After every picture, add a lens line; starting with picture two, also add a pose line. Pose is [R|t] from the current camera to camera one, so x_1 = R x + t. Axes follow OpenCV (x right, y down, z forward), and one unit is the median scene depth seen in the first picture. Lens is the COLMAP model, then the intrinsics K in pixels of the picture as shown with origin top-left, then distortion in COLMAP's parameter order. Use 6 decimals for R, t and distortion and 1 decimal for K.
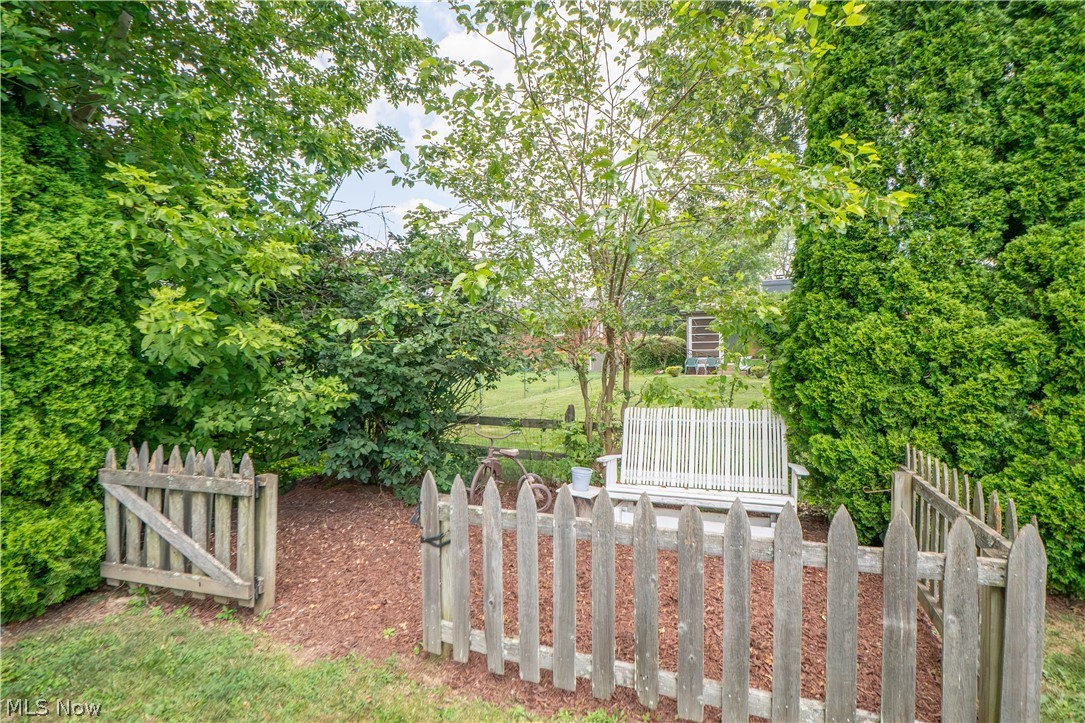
lens RADIAL K [[543.5, 0, 541.7], [0, 543.5, 361.3], [0, 0, 1]] dist [-0.028153, 0.005178]
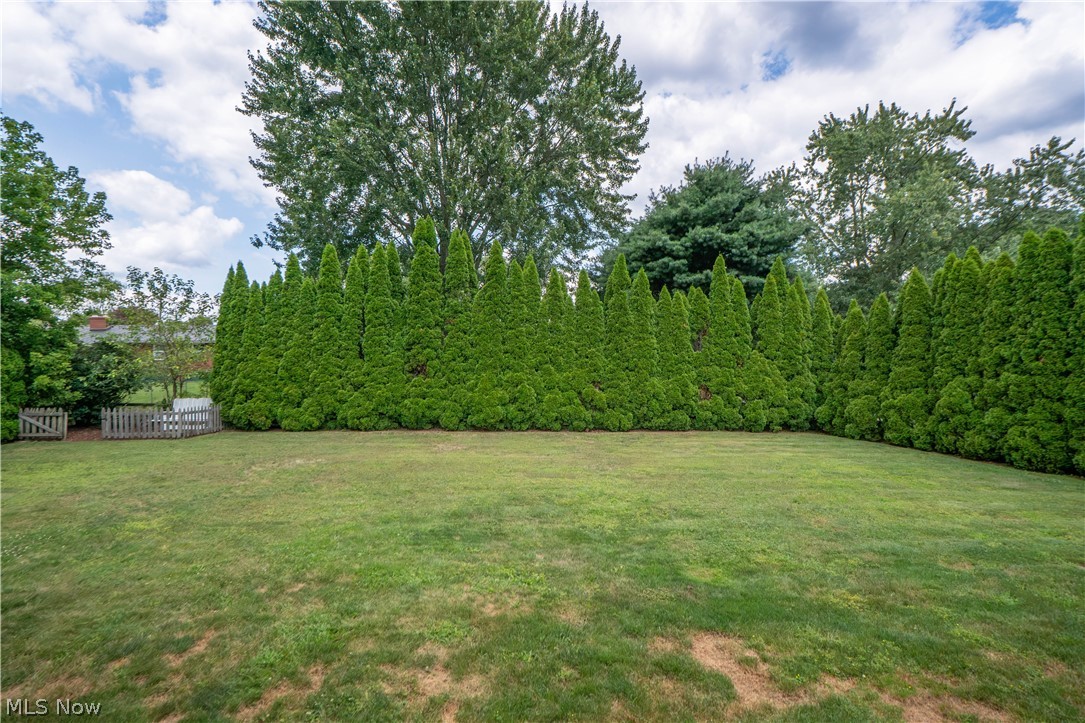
lens RADIAL K [[543.5, 0, 541.3], [0, 543.5, 360.6], [0, 0, 1]] dist [-0.028153, 0.005178]
pose [[0.909745, 0.006778, 0.415113, 1.387761], [-0.003915, 0.999962, -0.007748, -0.232300], [-0.415150, 0.005423, 0.909737, -5.090411]]
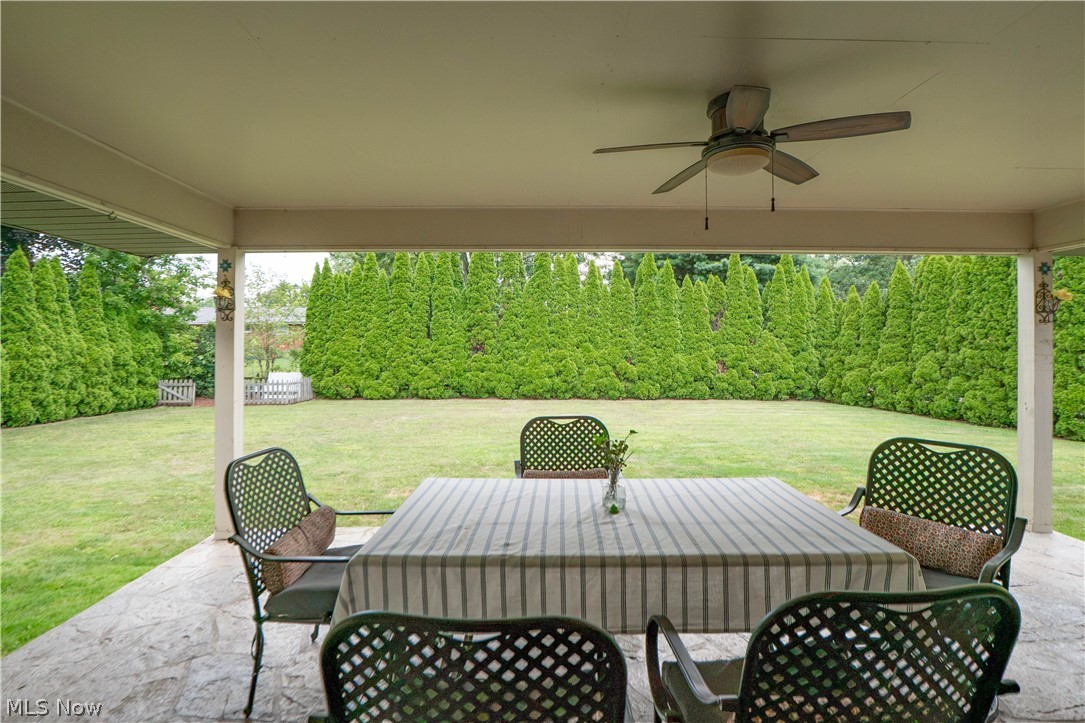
lens RADIAL K [[567.9, 0, 536.1], [0, 567.9, 344.0], [0, 0, 1]] dist [-0.022748, 0.000361]
pose [[0.921653, 0.000913, 0.388013, 0.563985], [-0.001053, 0.999999, 0.000148, -0.222578], [-0.388013, -0.000545, 0.921654, -6.089350]]
